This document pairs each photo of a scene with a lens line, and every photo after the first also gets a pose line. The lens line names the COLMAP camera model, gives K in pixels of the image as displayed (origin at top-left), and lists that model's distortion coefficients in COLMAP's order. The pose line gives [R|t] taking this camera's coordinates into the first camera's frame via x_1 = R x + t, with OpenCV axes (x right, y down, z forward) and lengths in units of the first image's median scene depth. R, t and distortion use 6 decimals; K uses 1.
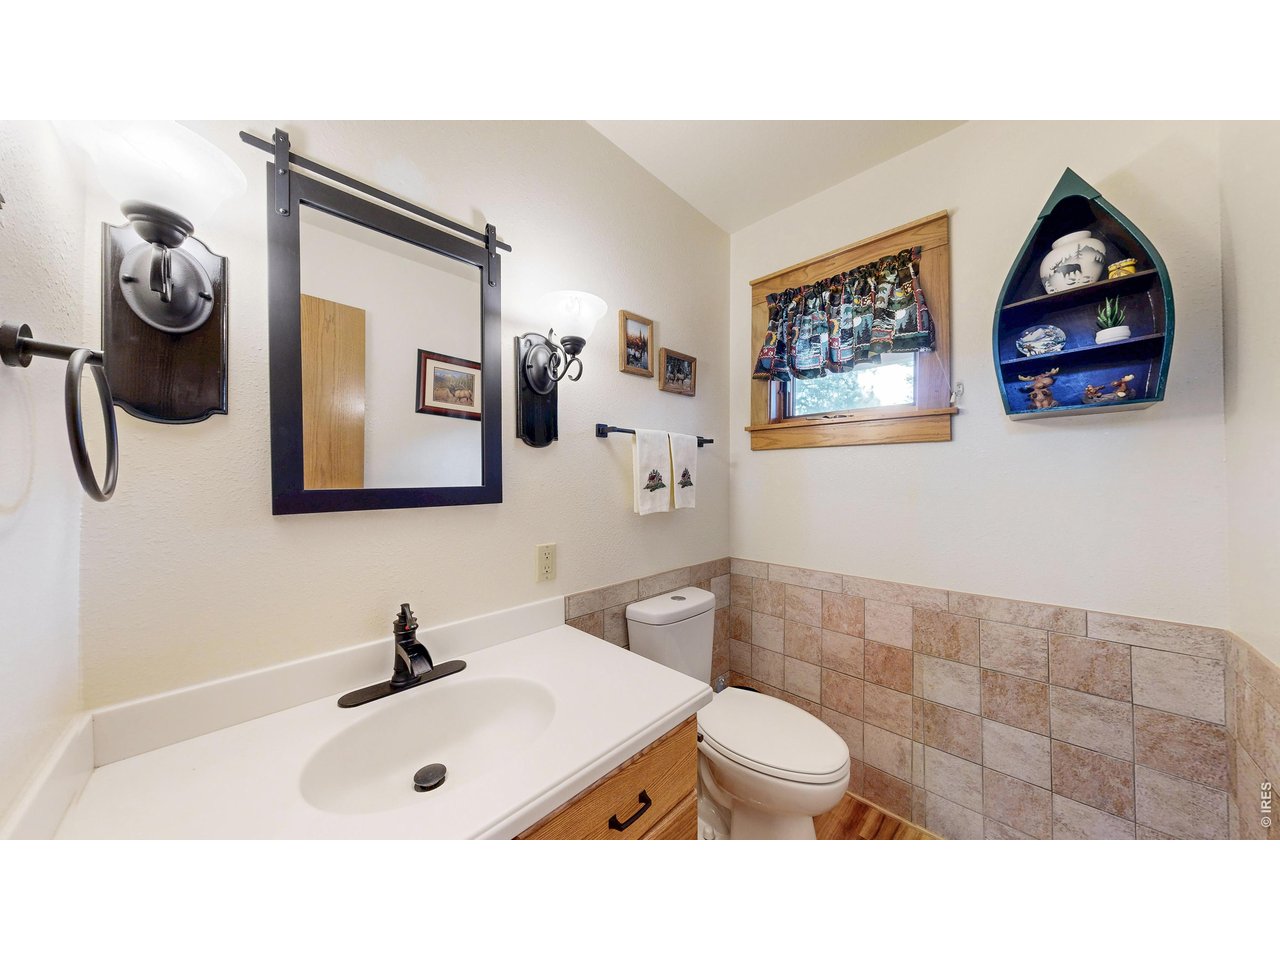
lens RADIAL K [[412.3, 0, 640.9], [0, 412.3, 474.4], [0, 0, 1]] dist [0.000320, -0.000009]
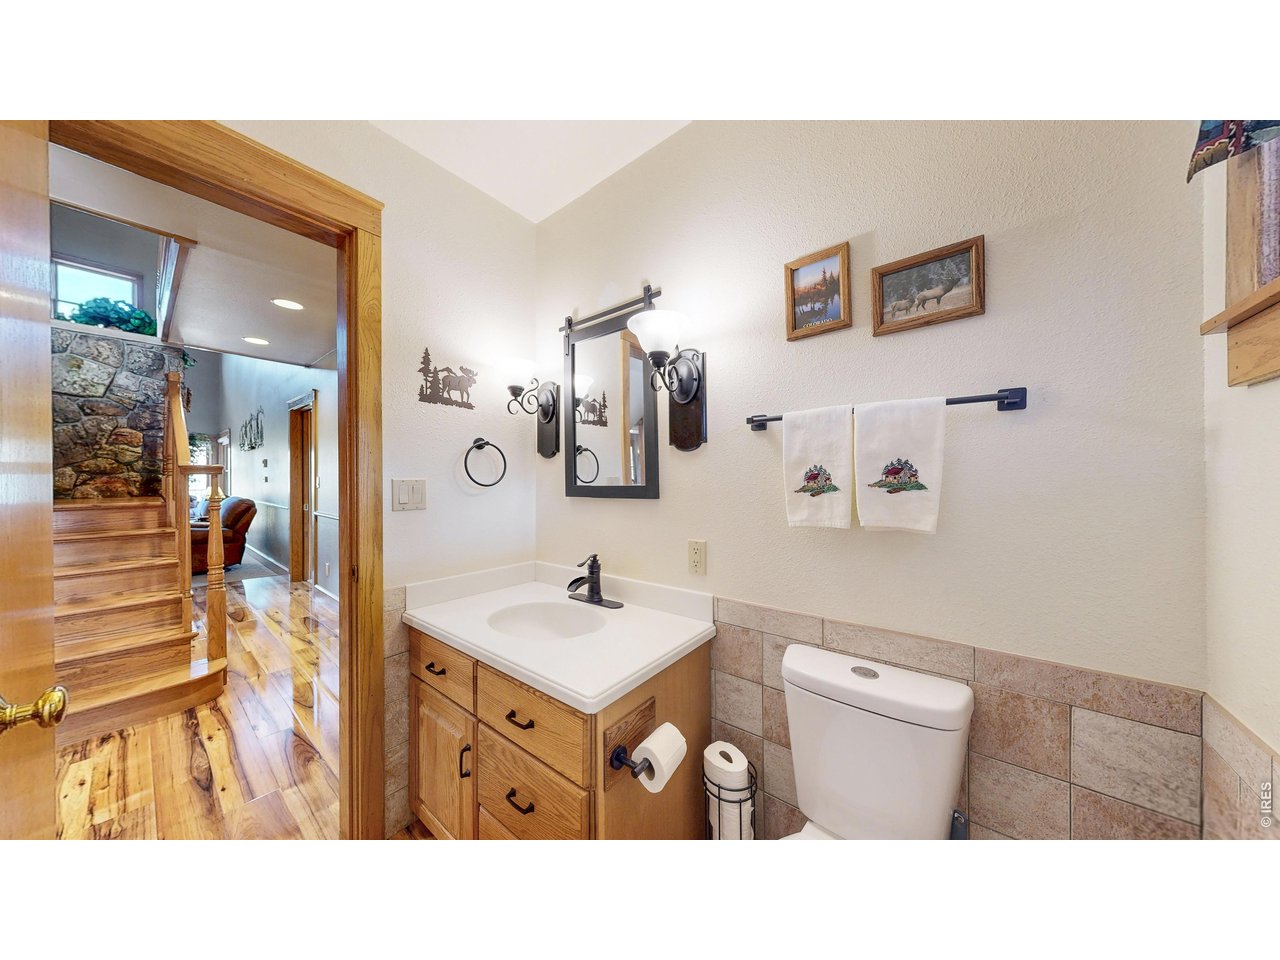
lens RADIAL K [[402.6, 0, 641.4], [0, 402.6, 481.6], [0, 0, 1]] dist [0.001198, 0.000011]
pose [[0.099559, -0.005461, -0.995017, 0.666085], [0.012195, 0.999917, -0.004268, 0.015442], [0.994957, -0.011709, 0.099617, 0.623180]]
